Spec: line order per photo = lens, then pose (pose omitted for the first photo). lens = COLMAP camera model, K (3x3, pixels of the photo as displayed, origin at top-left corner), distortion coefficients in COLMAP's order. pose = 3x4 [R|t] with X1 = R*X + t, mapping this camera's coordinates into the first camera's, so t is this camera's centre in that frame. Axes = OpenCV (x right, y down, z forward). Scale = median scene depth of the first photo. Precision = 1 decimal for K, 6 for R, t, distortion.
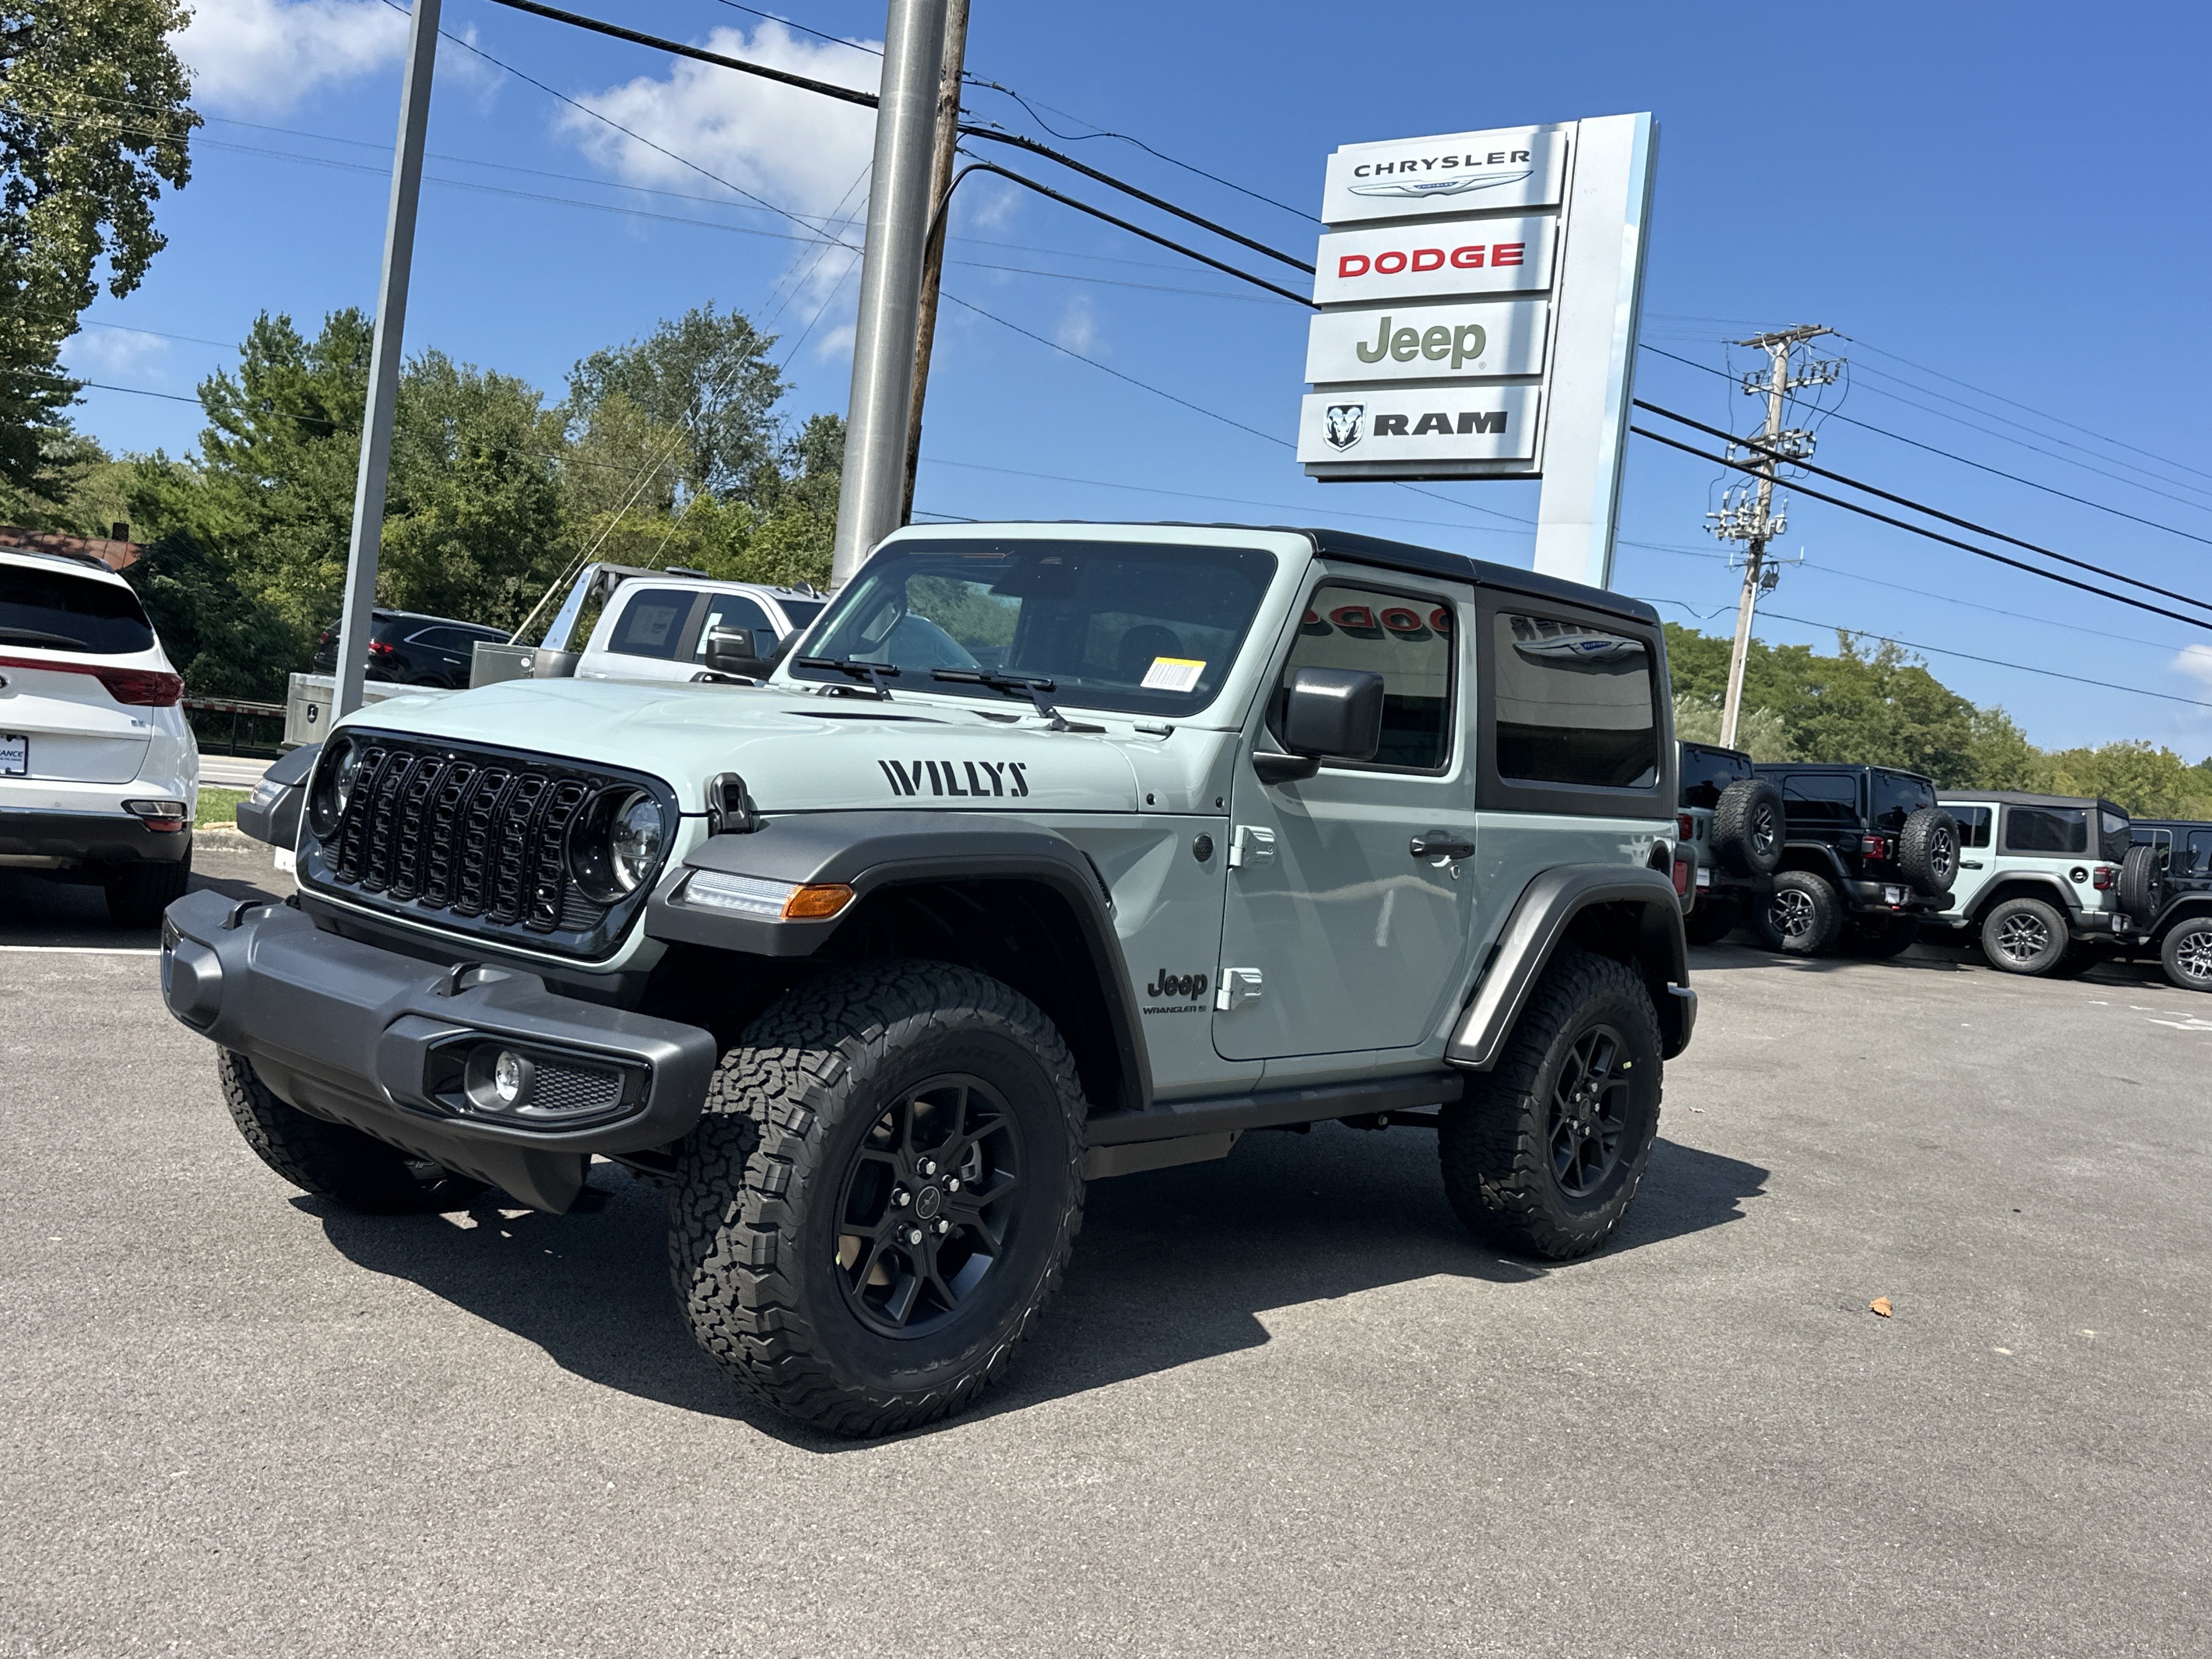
lens RADIAL K [[1955.1, 0, 1081.8], [0, 1955.1, 819.7], [0, 0, 1]] dist [0.182800, -0.395310]
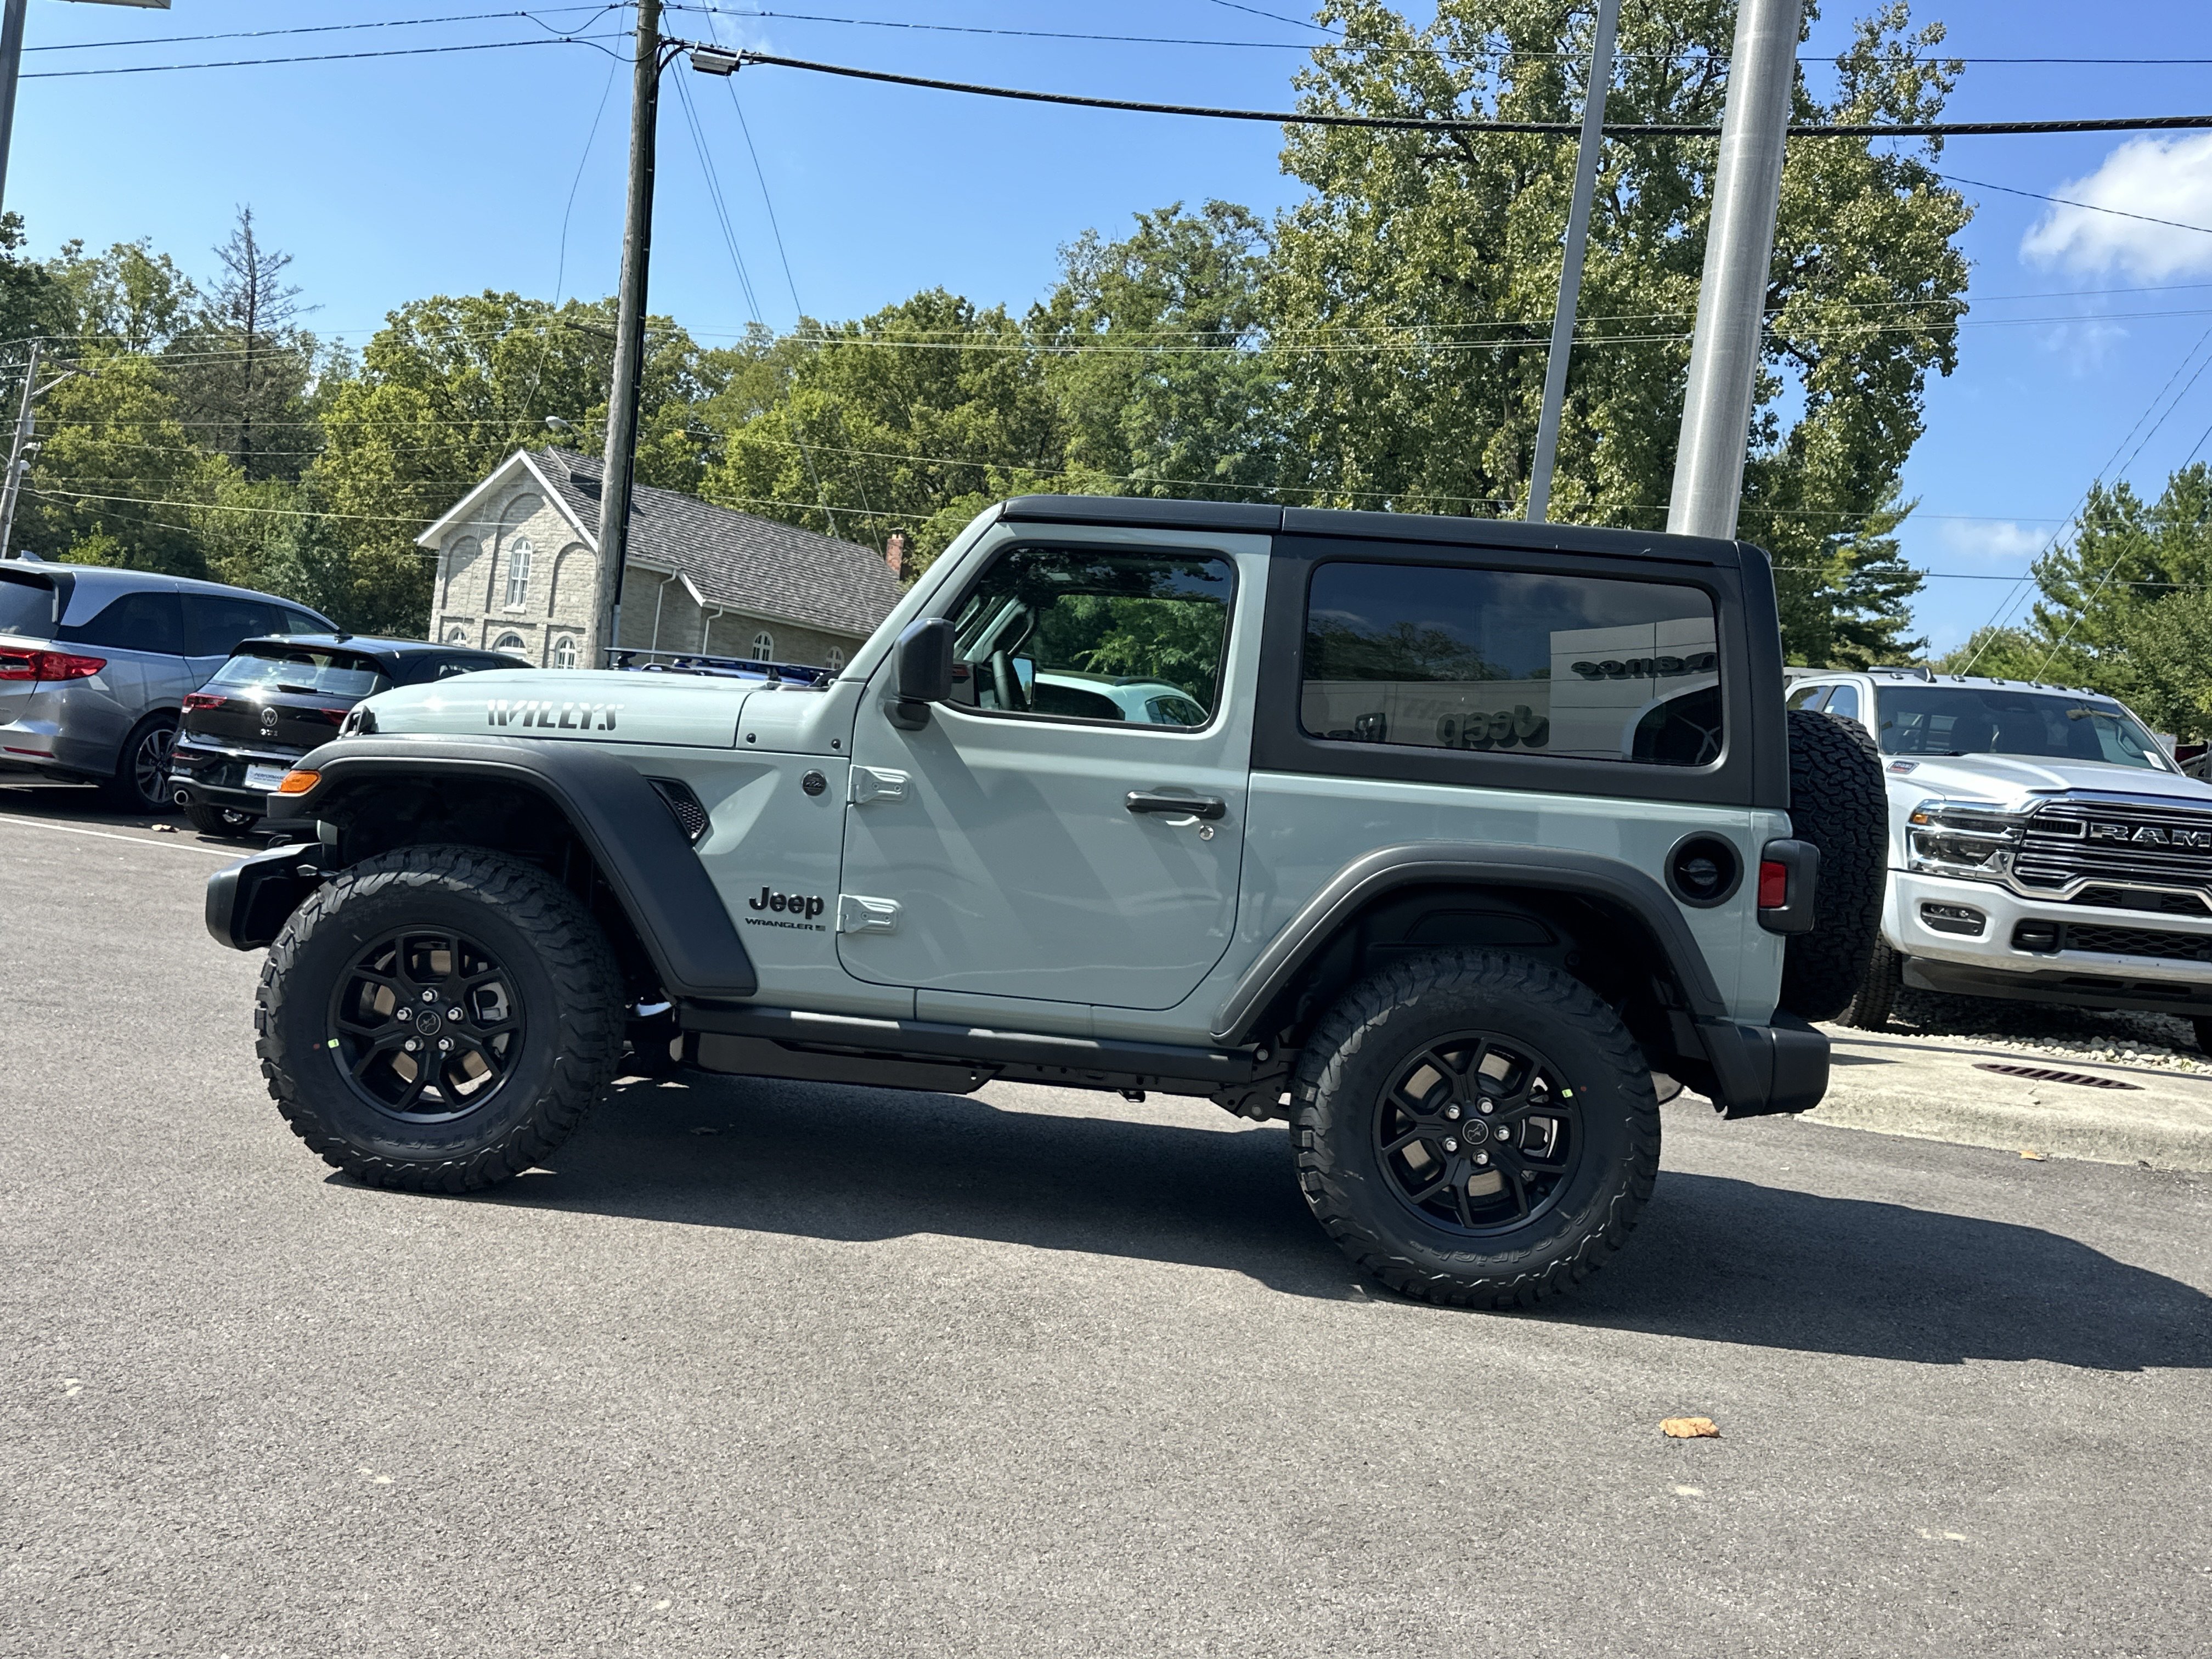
lens RADIAL K [[1955.1, 0, 1081.8], [0, 1955.1, 819.7], [0, 0, 1]] dist [0.182800, -0.395310]
pose [[0.614855, -0.015769, -0.788482, 0.301123], [-0.058643, 0.996118, -0.065651, 0.028817], [0.786457, 0.086605, 0.611544, 0.124002]]
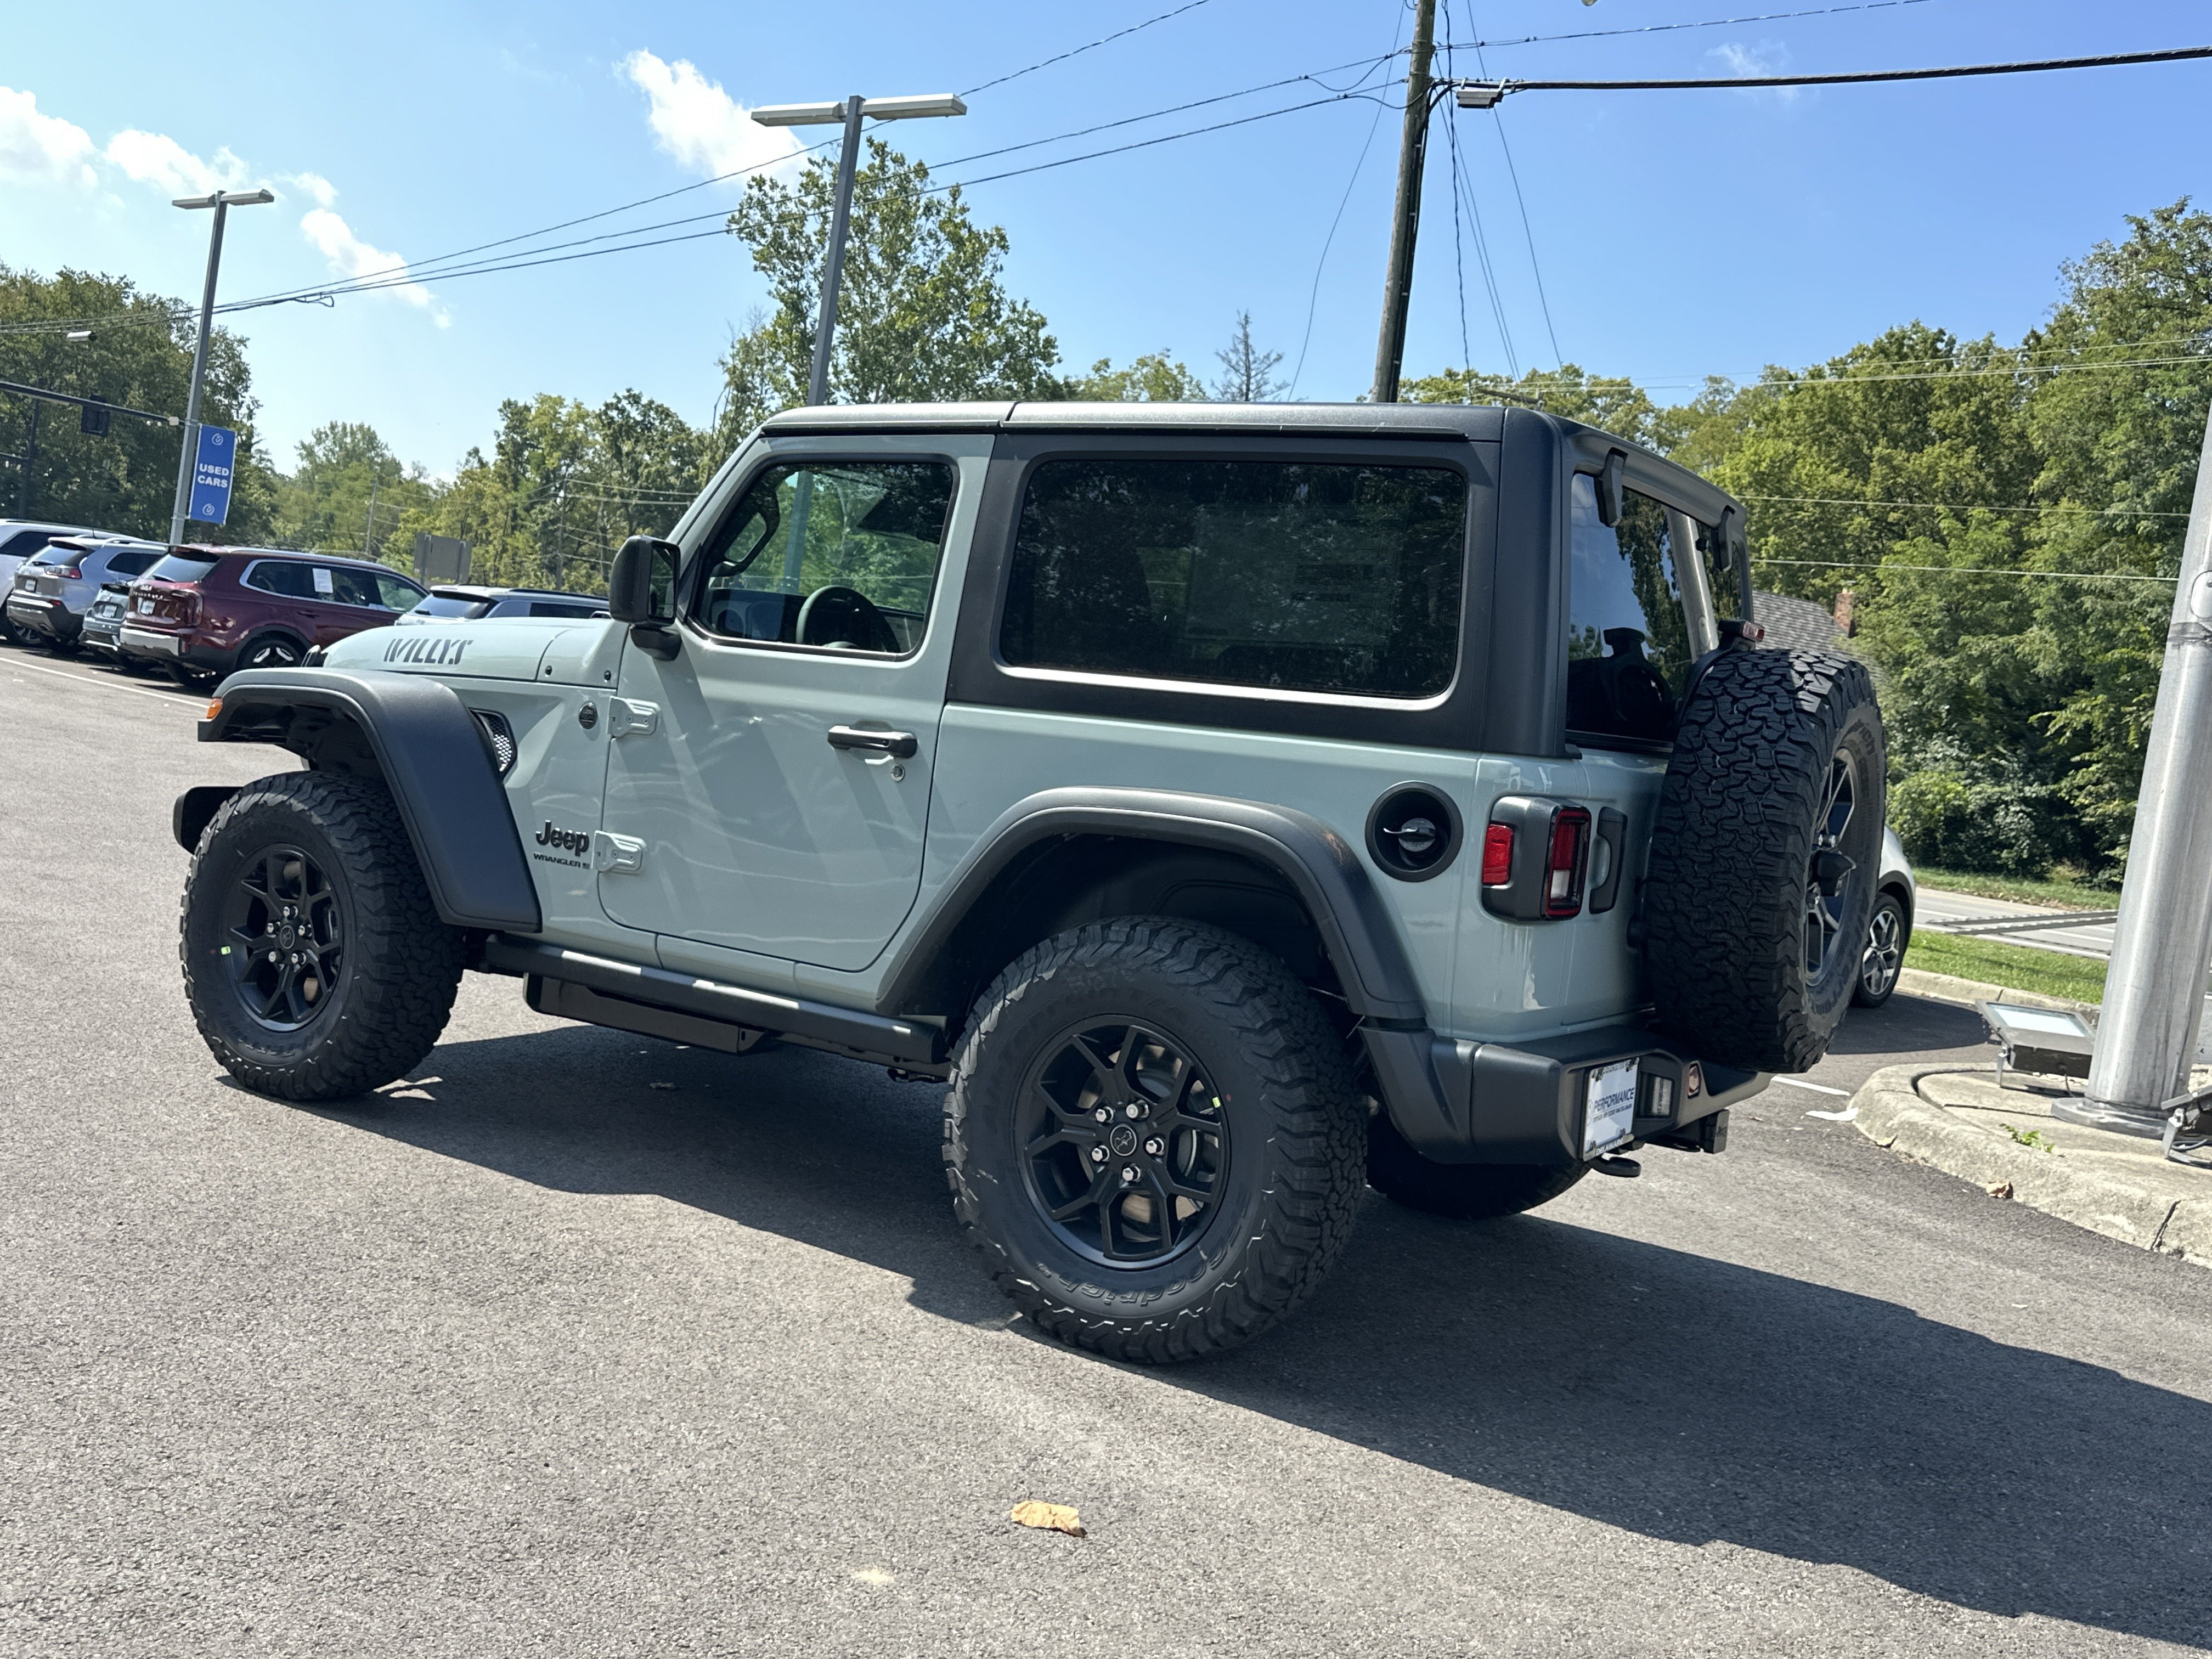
lens RADIAL K [[1955.1, 0, 1081.8], [0, 1955.1, 819.7], [0, 0, 1]] dist [0.182800, -0.395310]
pose [[0.174404, -0.030271, -0.984209, 0.342830], [-0.131793, 0.989816, -0.053797, 0.027126], [0.975815, 0.139094, 0.168638, 0.313396]]
